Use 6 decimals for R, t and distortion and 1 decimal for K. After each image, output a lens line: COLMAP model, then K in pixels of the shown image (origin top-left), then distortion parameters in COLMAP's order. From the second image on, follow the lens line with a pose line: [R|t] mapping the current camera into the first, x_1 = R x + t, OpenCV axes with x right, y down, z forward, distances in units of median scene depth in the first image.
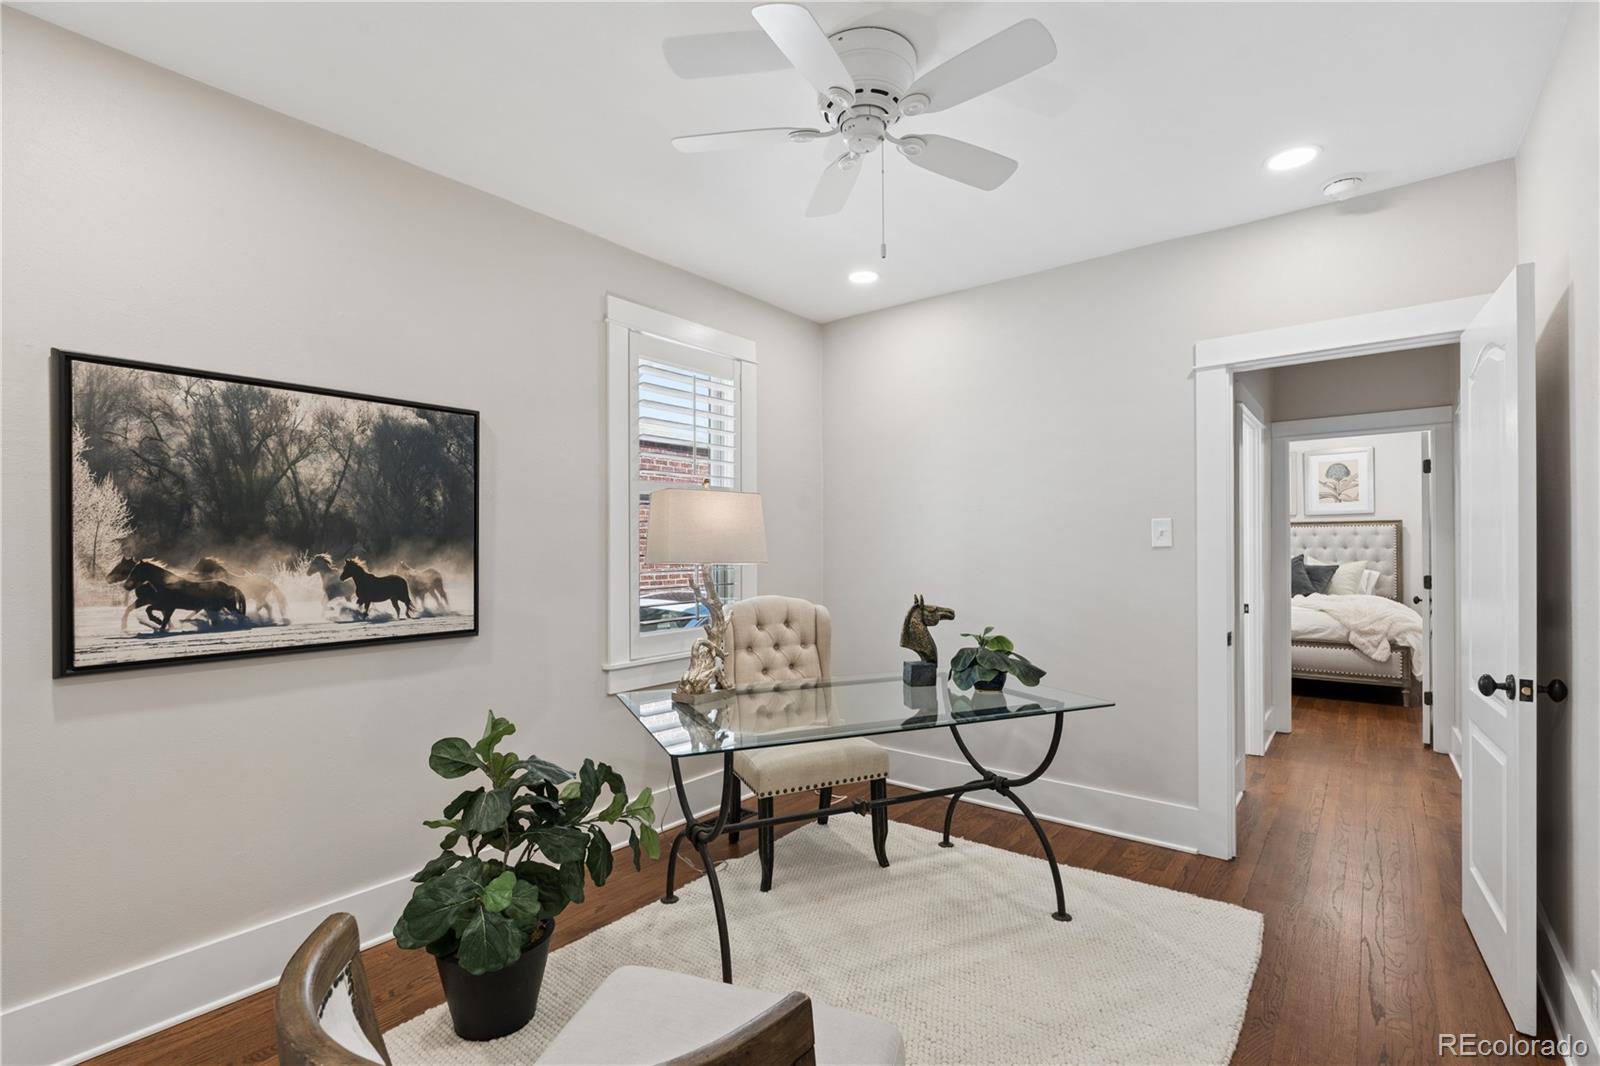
lens RADIAL K [[711.5, 0, 800.9], [0, 711.5, 539.8], [0, 0, 1]] dist [-0.002554, -0.000323]
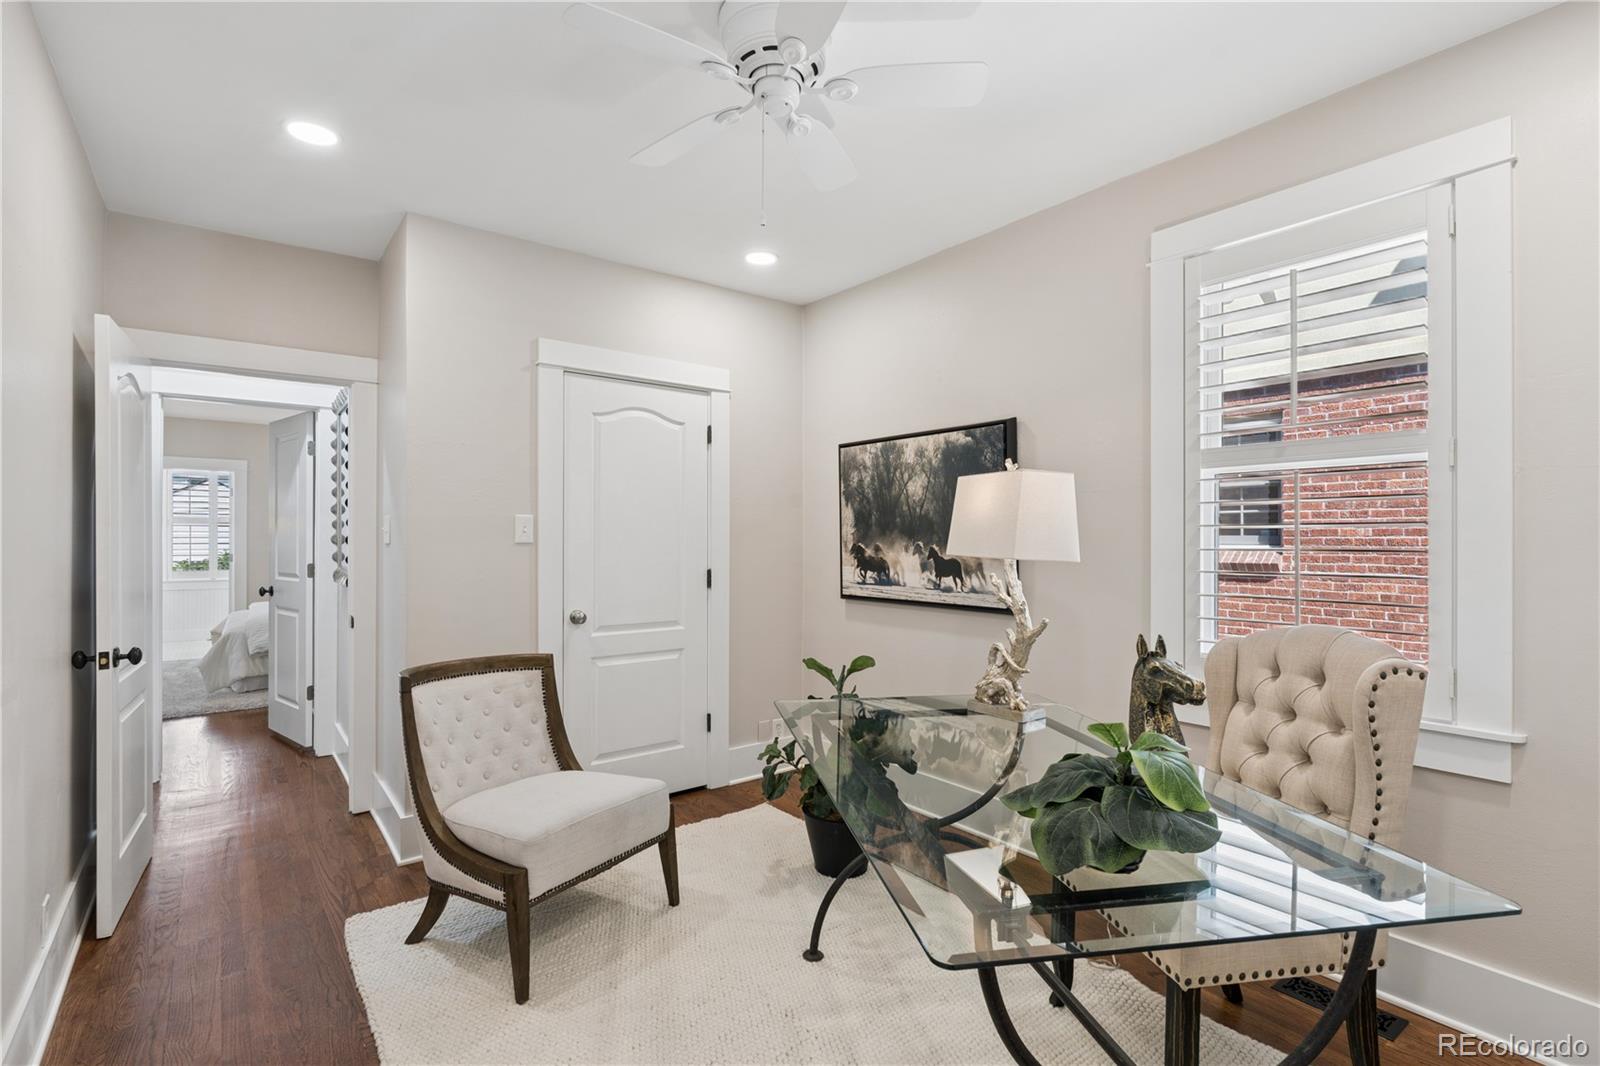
lens RADIAL K [[728.1, 0, 806.2], [0, 728.1, 544.4], [0, 0, 1]] dist [-0.001330, 0.000284]
pose [[-0.206723, 0.013018, -0.978313, 0.924564], [0.010614, 0.999882, 0.011063, 0.005734], [0.978342, -0.008097, -0.206837, 1.123292]]
